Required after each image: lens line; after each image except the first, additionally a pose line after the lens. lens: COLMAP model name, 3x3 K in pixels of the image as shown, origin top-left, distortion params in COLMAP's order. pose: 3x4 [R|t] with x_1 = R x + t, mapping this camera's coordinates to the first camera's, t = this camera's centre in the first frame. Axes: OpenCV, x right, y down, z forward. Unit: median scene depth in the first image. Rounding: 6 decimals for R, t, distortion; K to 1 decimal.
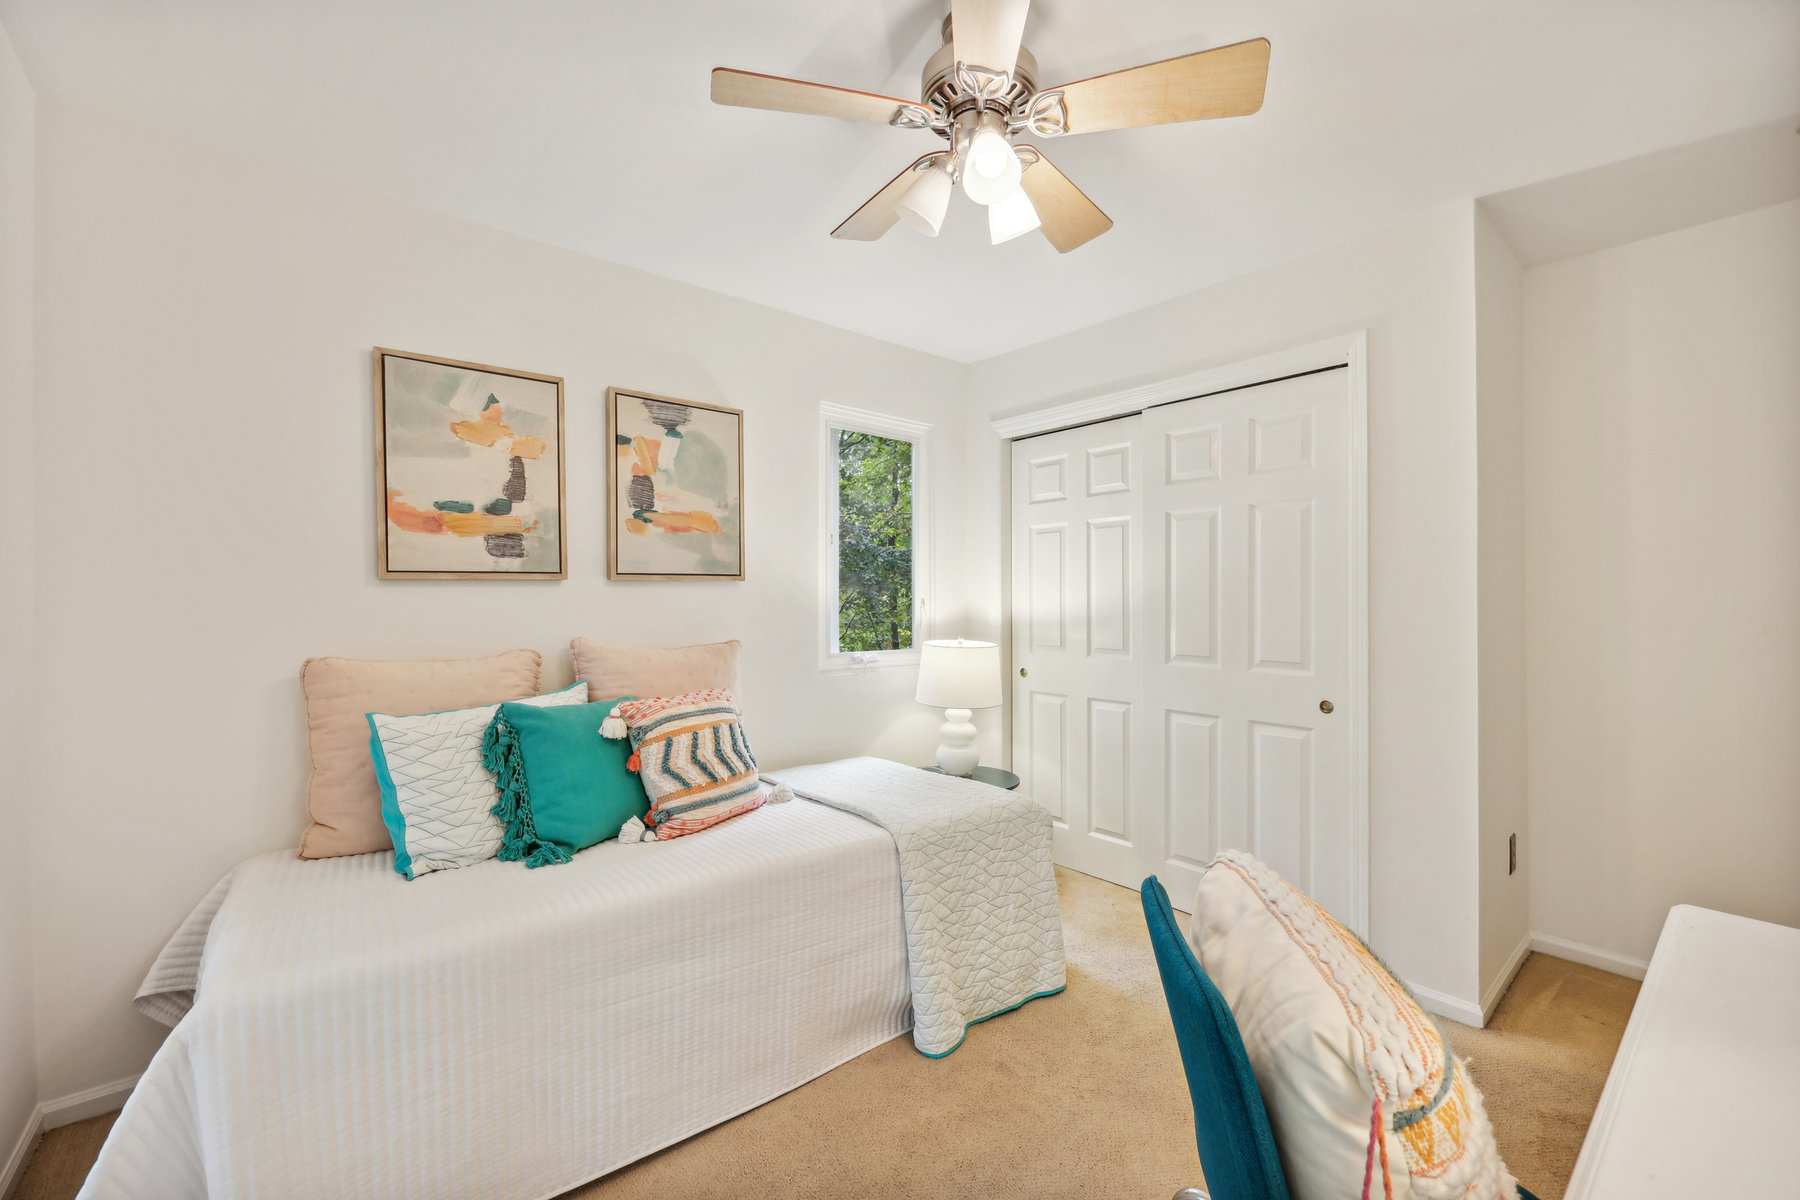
lens RADIAL K [[740.2, 0, 906.5], [0, 740.2, 599.7], [0, 0, 1]] dist [0.002801, 0.000072]
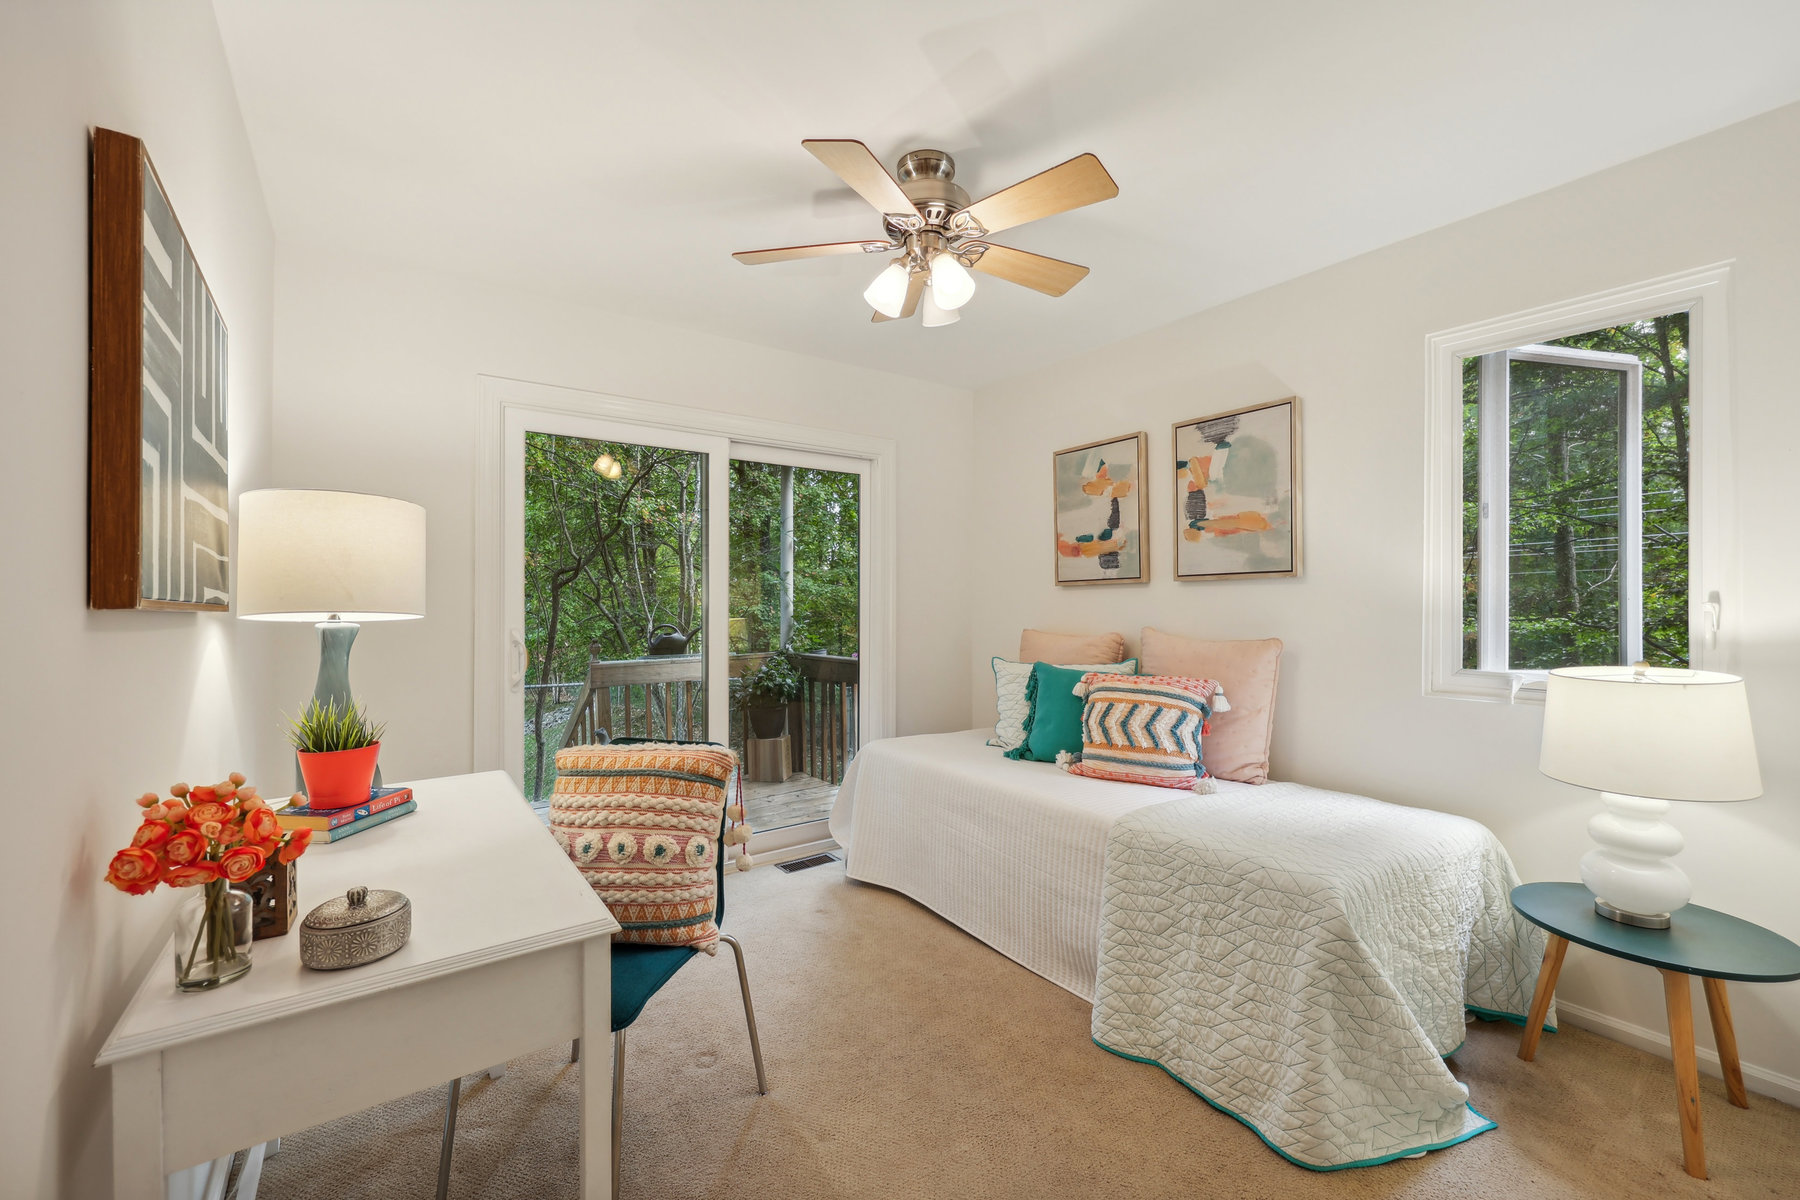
lens RADIAL K [[740.2, 0, 895.1], [0, 740.2, 602.0], [0, 0, 1]] dist [0.002801, 0.000072]
pose [[-0.084270, 0.001242, -0.996442, 0.813021], [0.003233, 0.999994, 0.000973, 0.004484], [0.996438, -0.003140, -0.084274, 0.606254]]
